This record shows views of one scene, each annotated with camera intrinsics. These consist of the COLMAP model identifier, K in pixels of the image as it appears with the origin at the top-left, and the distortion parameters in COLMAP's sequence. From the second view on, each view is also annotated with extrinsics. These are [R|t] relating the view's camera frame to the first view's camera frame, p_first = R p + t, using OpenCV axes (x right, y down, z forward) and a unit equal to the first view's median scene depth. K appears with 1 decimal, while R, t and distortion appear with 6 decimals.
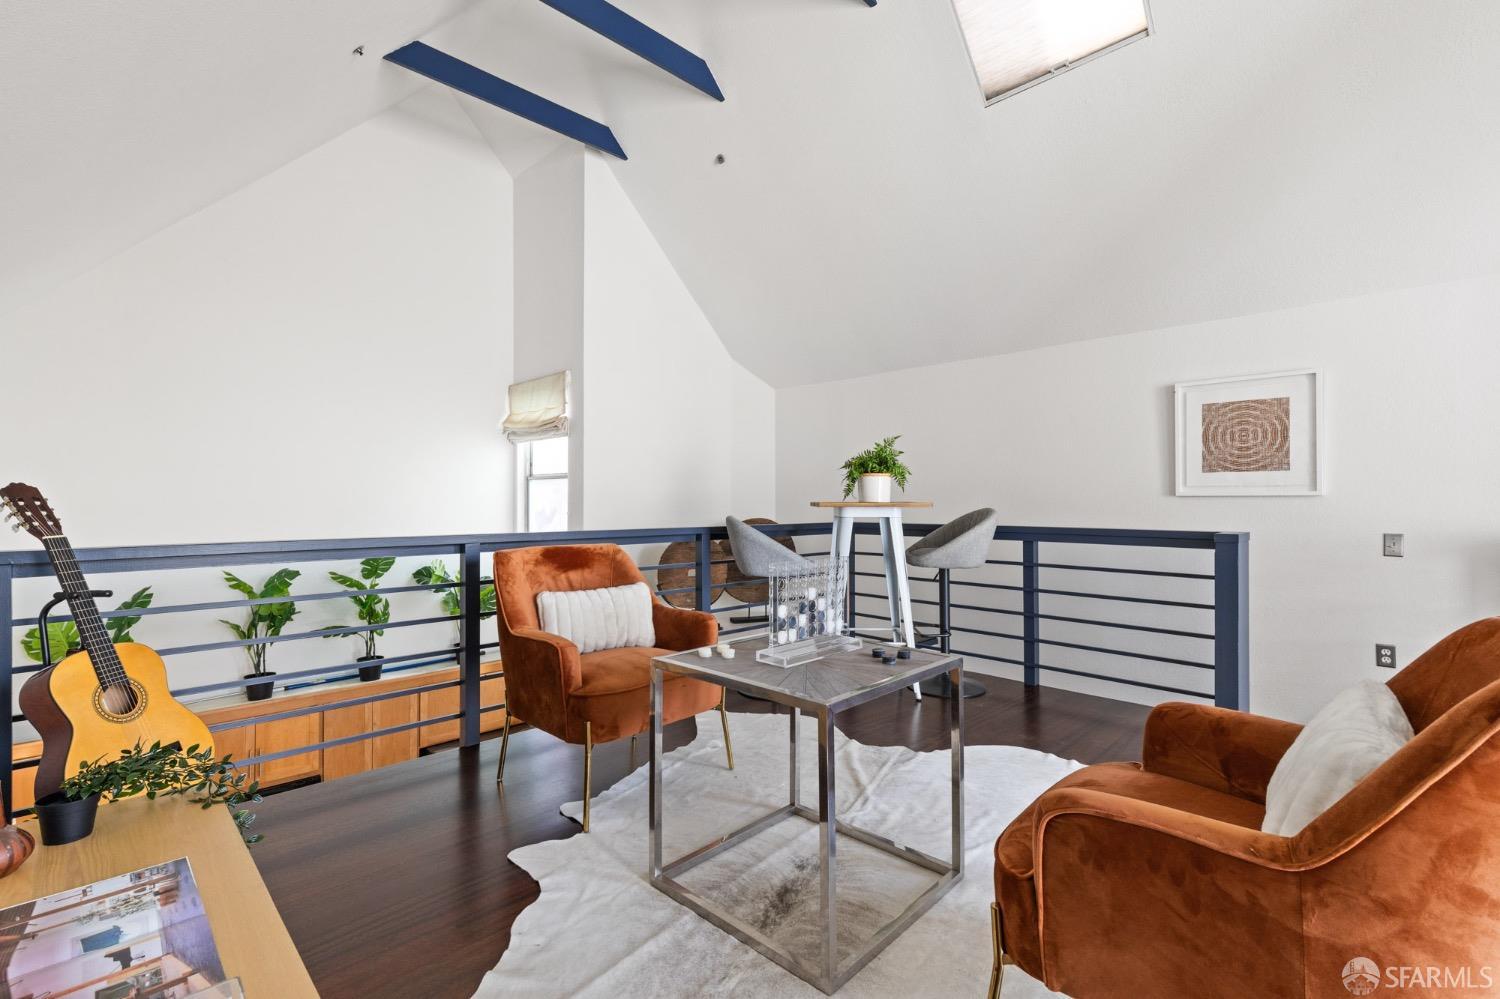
lens RADIAL K [[673.8, 0, 757.6], [0, 673.8, 500.3], [0, 0, 1]] dist [0.007963, -0.000496]
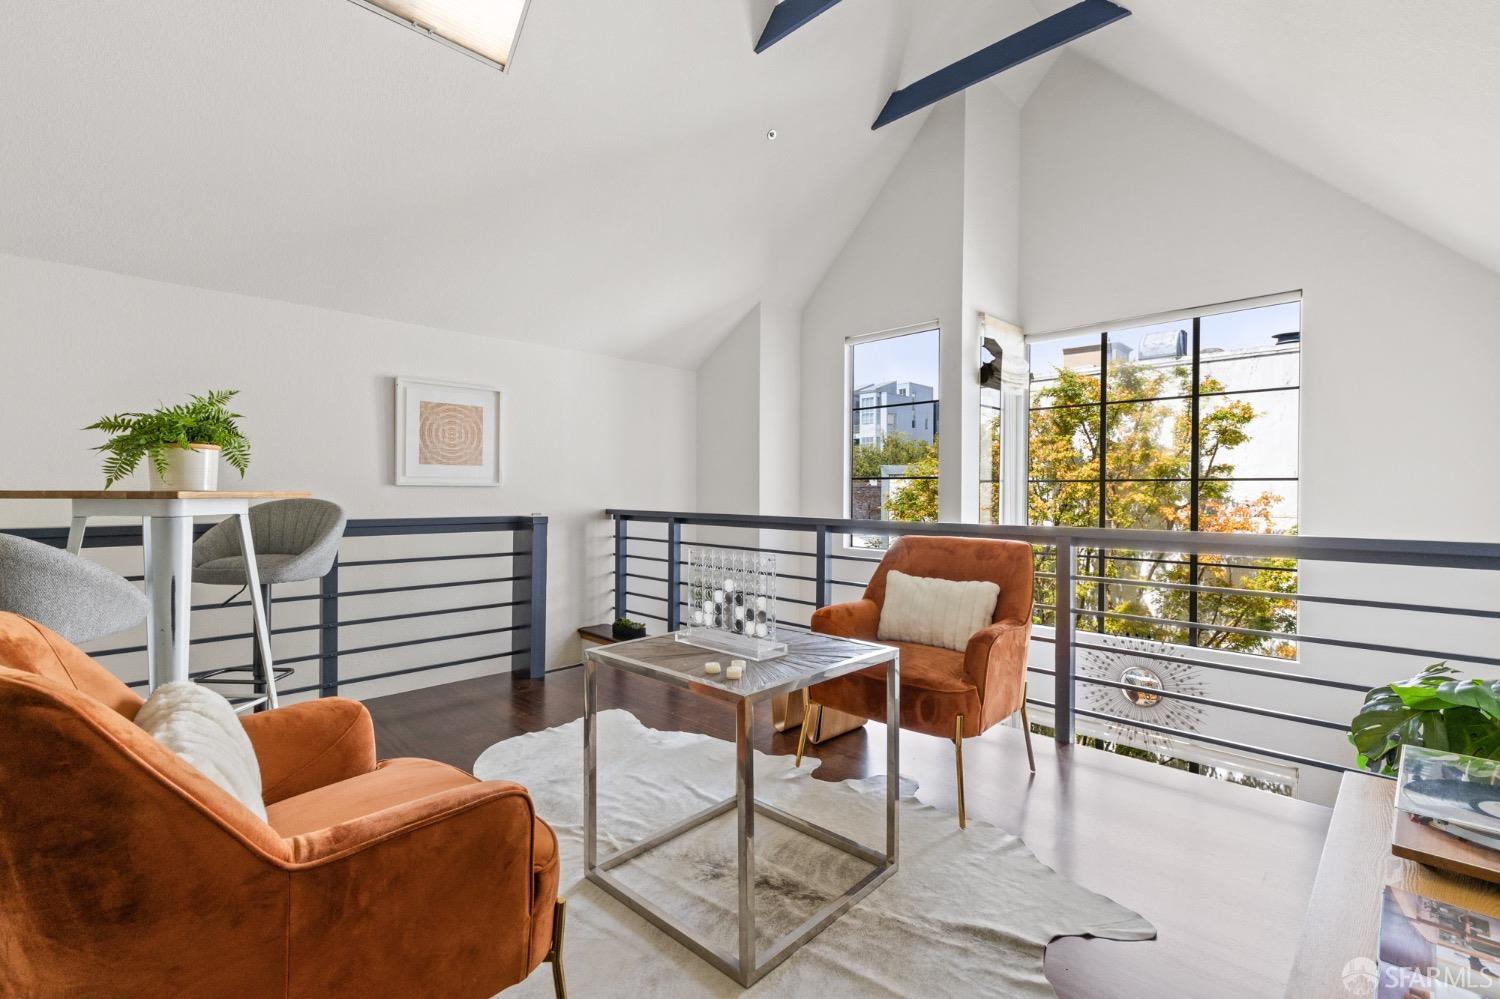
lens RADIAL K [[673.8, 0, 757.6], [0, 673.8, 500.3], [0, 0, 1]] dist [0.007963, -0.000496]
pose [[0.013732, -0.012135, 0.999832, -0.444173], [0.002363, 0.999924, 0.012104, 0.005345], [-0.999903, 0.002197, 0.013760, 0.475088]]
